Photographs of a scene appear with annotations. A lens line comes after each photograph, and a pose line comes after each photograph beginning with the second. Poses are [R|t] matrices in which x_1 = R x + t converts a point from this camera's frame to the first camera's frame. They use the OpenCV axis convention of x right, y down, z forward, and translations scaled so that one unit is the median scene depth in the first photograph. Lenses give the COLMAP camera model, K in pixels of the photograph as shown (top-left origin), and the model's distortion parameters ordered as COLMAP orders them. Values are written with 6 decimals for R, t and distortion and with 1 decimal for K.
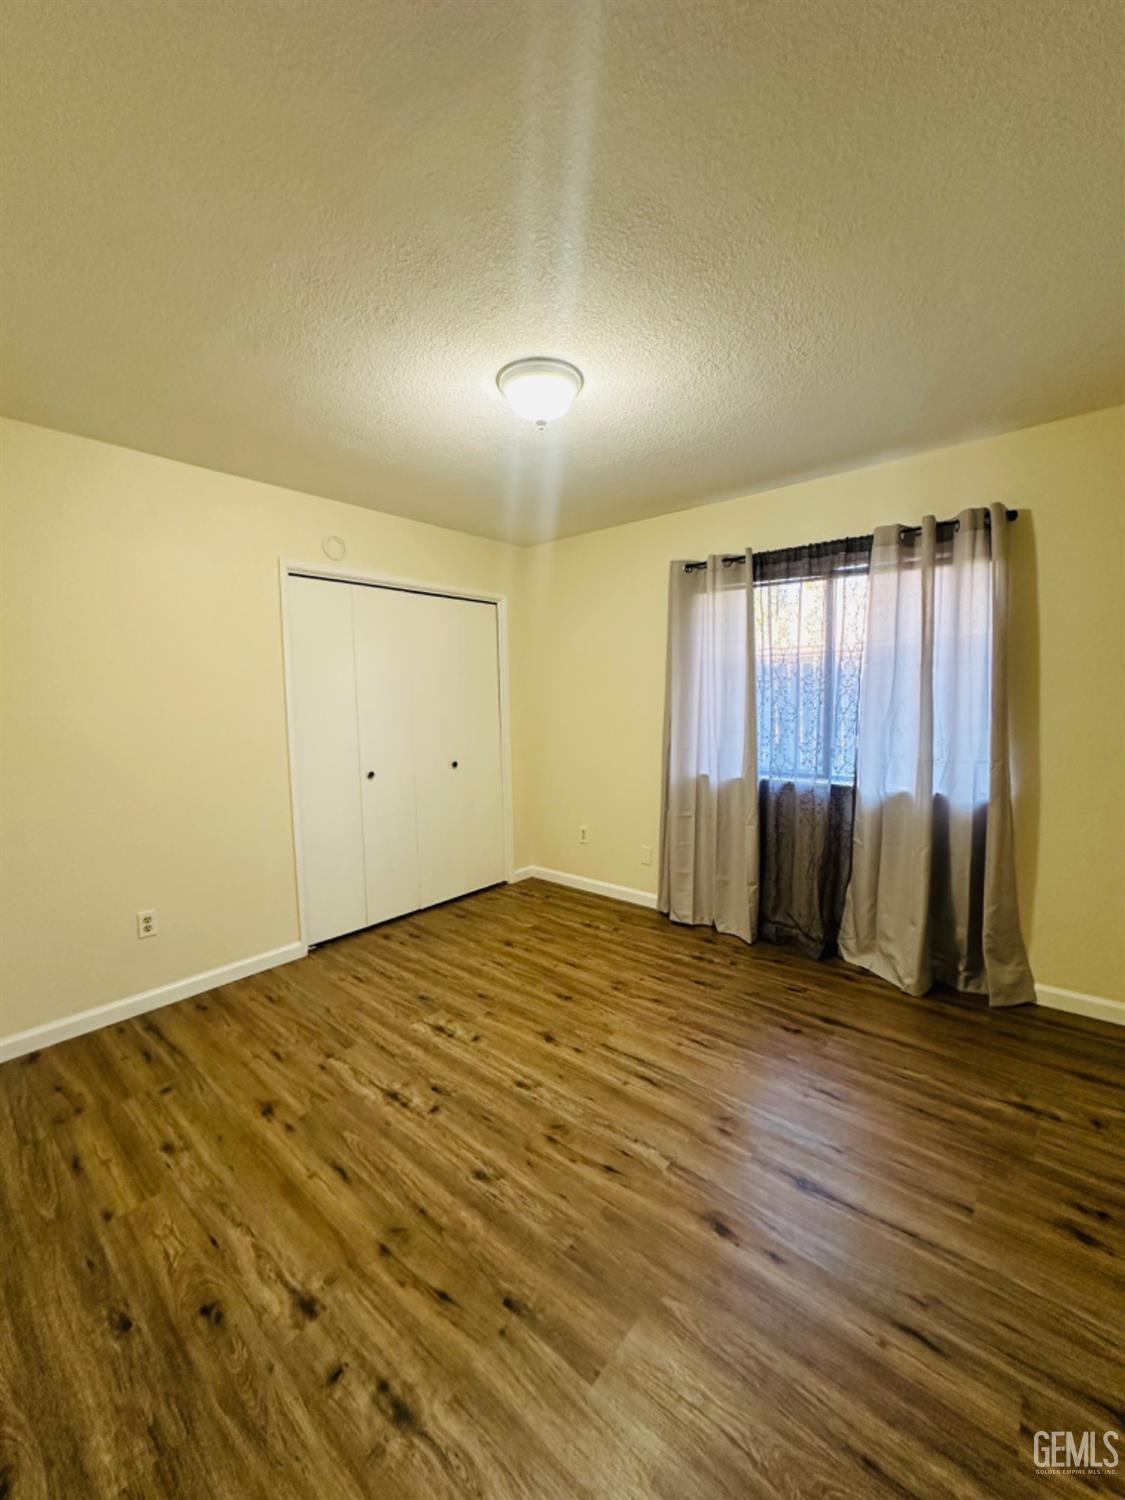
lens RADIAL K [[608.8, 0, 565.4], [0, 608.8, 745.5], [0, 0, 1]] dist [-0.004232, 0.000301]
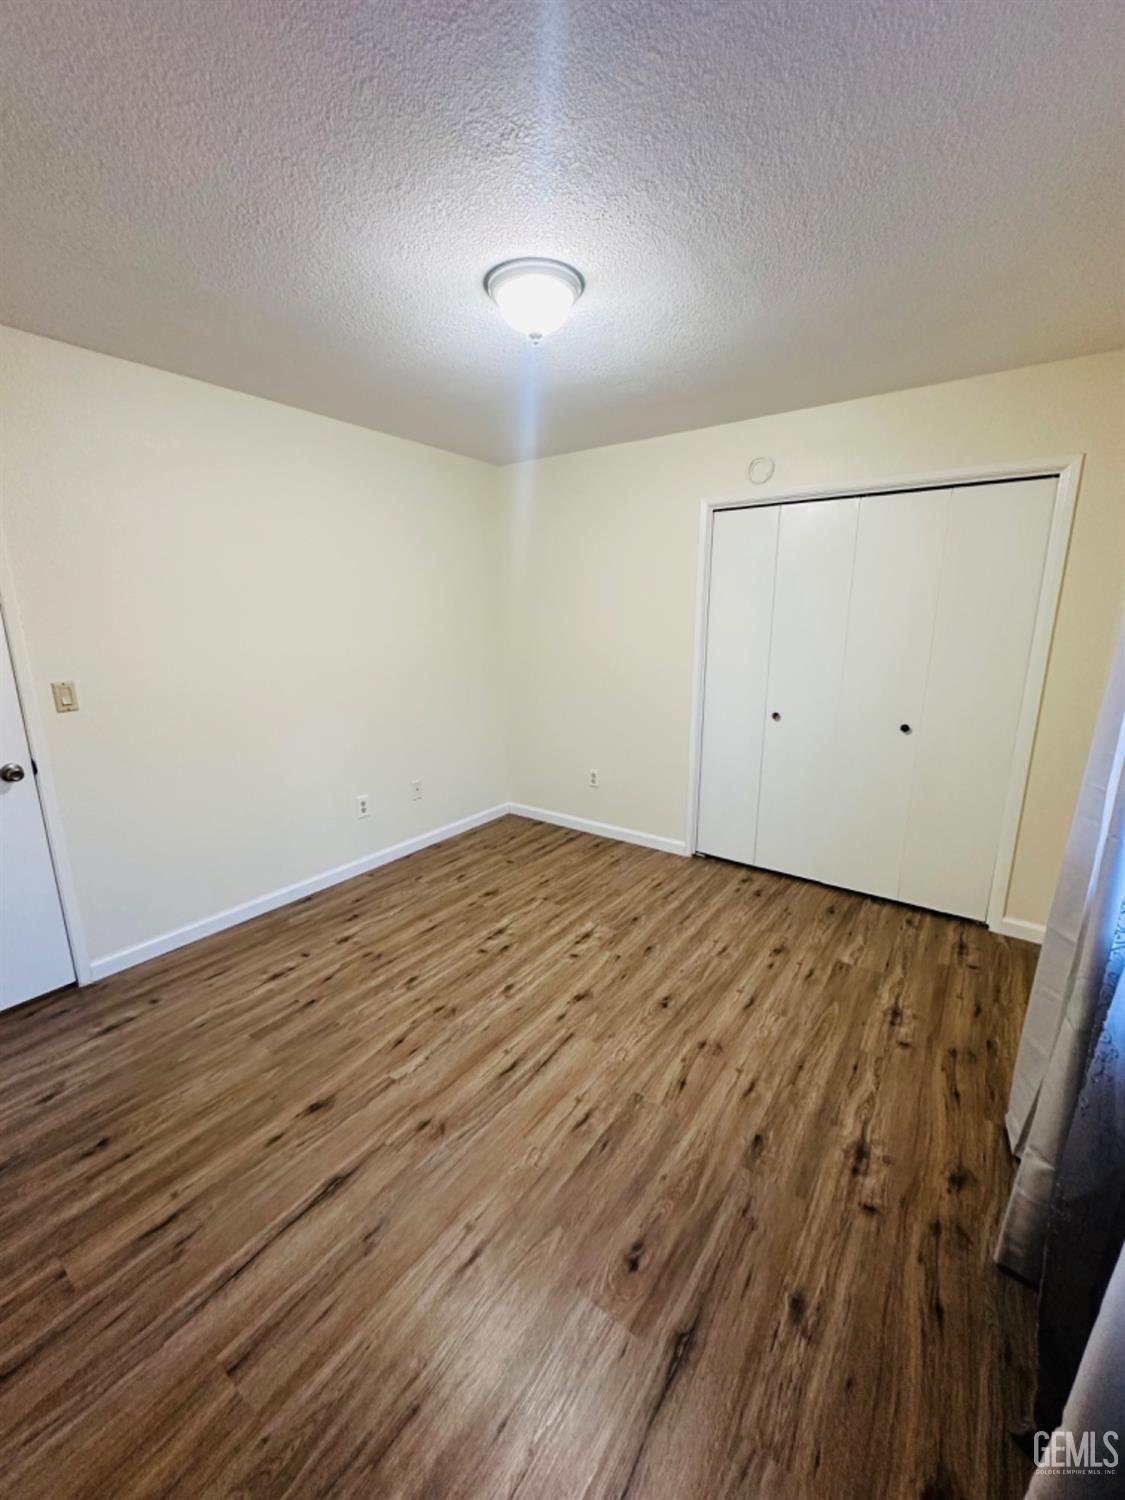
lens RADIAL K [[608.8, 0, 565.4], [0, 608.8, 745.5], [0, 0, 1]] dist [-0.004232, 0.000301]
pose [[0.065425, 0.231457, -0.970643, 0.844651], [-0.077581, 0.970962, 0.226304, -0.138453], [0.994837, 0.060497, 0.081482, 0.881367]]
